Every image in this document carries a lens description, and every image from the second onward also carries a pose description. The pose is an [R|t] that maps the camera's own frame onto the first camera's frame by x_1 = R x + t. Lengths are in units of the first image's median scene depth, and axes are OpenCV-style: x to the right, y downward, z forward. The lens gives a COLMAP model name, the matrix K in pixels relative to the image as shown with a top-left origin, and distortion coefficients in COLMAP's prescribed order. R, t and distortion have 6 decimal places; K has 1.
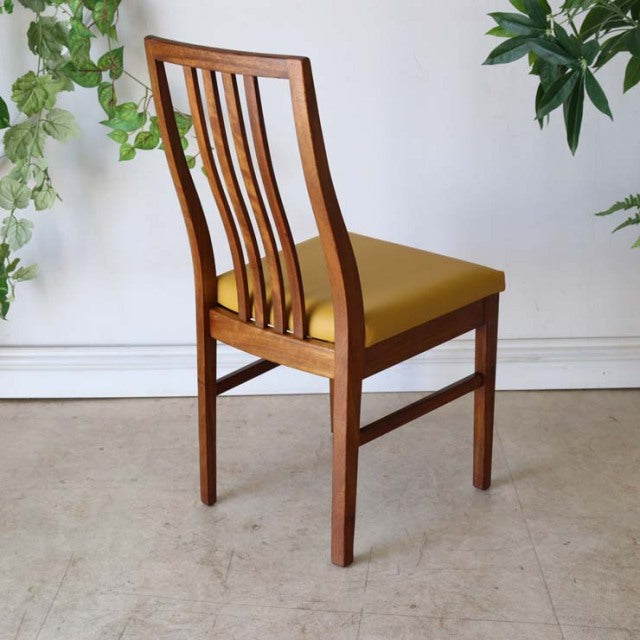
lens RADIAL K [[1354.9, 0, 320.0], [0, 1354.9, 320.0], [0, 0, 1]] dist [0.013407, 0.226017]
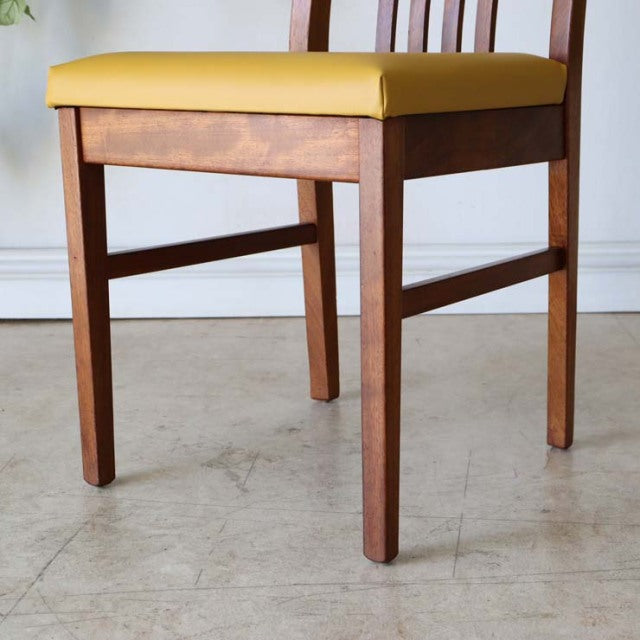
lens RADIAL K [[1354.9, 0, 320.0], [0, 1354.9, 320.0], [0, 0, 1]] dist [0.013407, 0.226017]
pose [[0.999153, 0.002661, -0.041068, -0.007439], [-0.007622, 0.992610, -0.121111, 0.176060], [0.040442, 0.121321, 0.991789, 0.330338]]
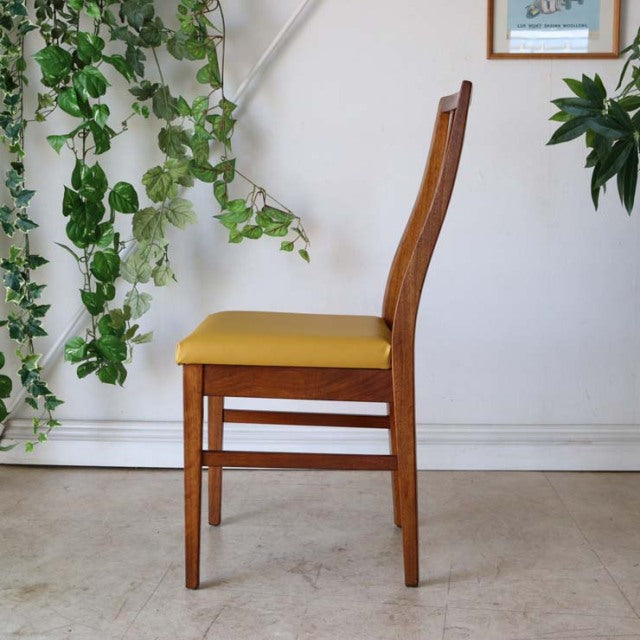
lens RADIAL K [[1083.6, 0, 320.0], [0, 1083.6, 320.0], [0, 0, 1]] dist [-0.071112, 0.141437]
pose [[0.998895, 0.017918, -0.043449, -0.030084], [-0.027444, 0.972868, -0.229729, 0.169437], [0.038154, 0.230667, 0.972284, 0.122947]]
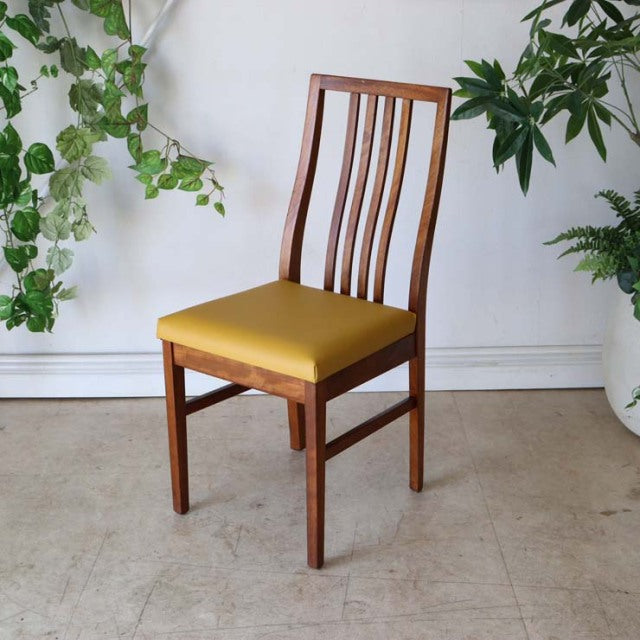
lens RADIAL K [[1180.5, 0, 320.0], [0, 1180.5, 320.0], [0, 0, 1]] dist [-0.060174, 0.330338]
pose [[0.999977, -0.001919, 0.006433, -0.001066], [0.001945, 0.999990, -0.003920, -0.007078], [-0.006426, 0.003933, 0.999972, -0.040945]]
